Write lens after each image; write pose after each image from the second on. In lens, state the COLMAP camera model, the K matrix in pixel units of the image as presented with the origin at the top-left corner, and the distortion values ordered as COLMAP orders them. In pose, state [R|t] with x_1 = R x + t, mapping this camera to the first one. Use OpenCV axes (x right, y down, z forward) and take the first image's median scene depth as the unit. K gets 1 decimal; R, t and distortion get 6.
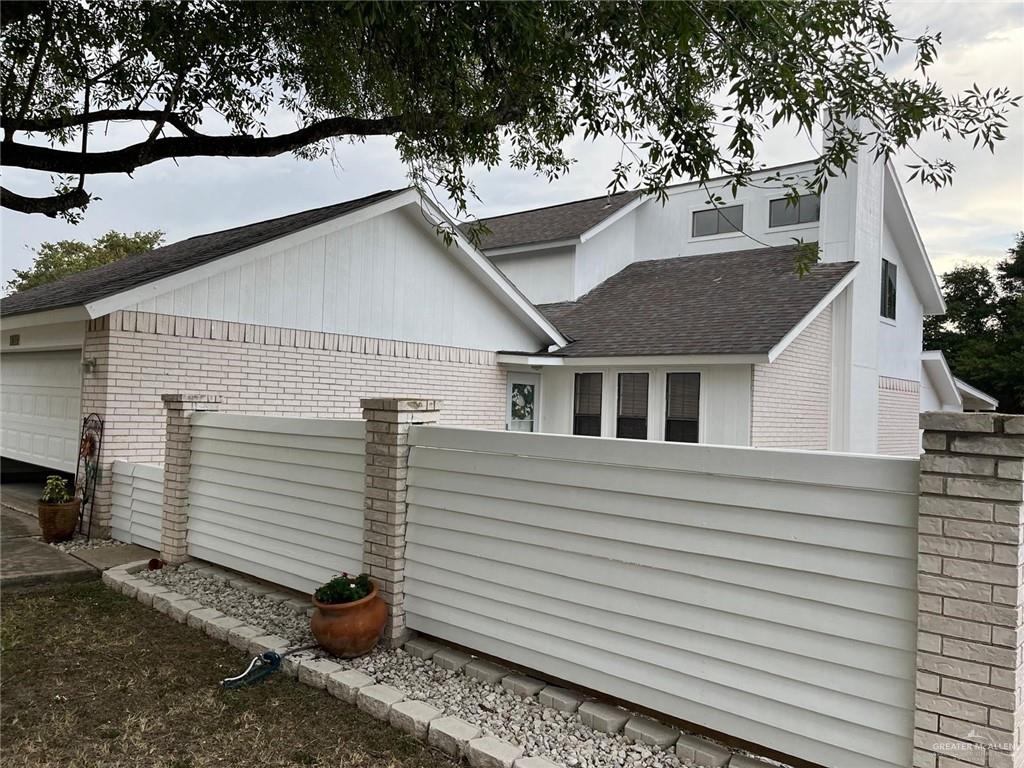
lens RADIAL K [[776.8, 0, 512.0], [0, 776.8, 384.0], [0, 0, 1]] dist [0.072737, -0.094869]
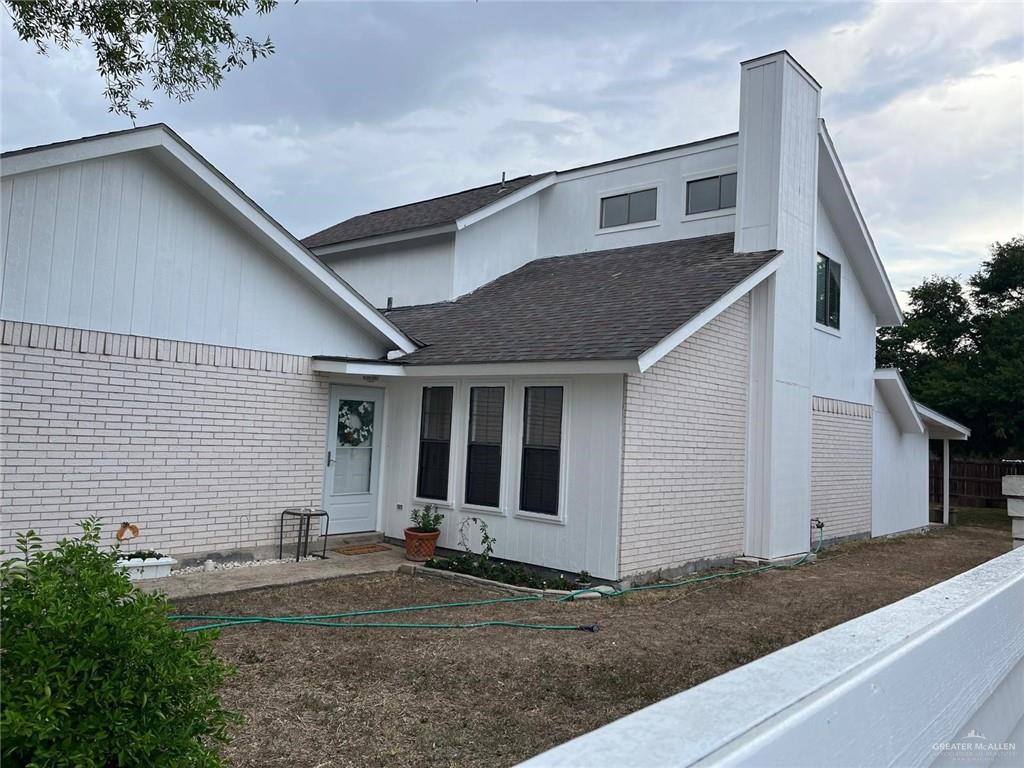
lens RADIAL K [[779.7, 0, 512.0], [0, 779.7, 384.0], [0, 0, 1]] dist [0.023259, 0.001087]
pose [[0.999851, 0.011326, 0.013038, 0.155280], [-0.010908, 0.999438, -0.031710, 0.006724], [-0.013390, 0.031563, 0.999412, 0.211993]]
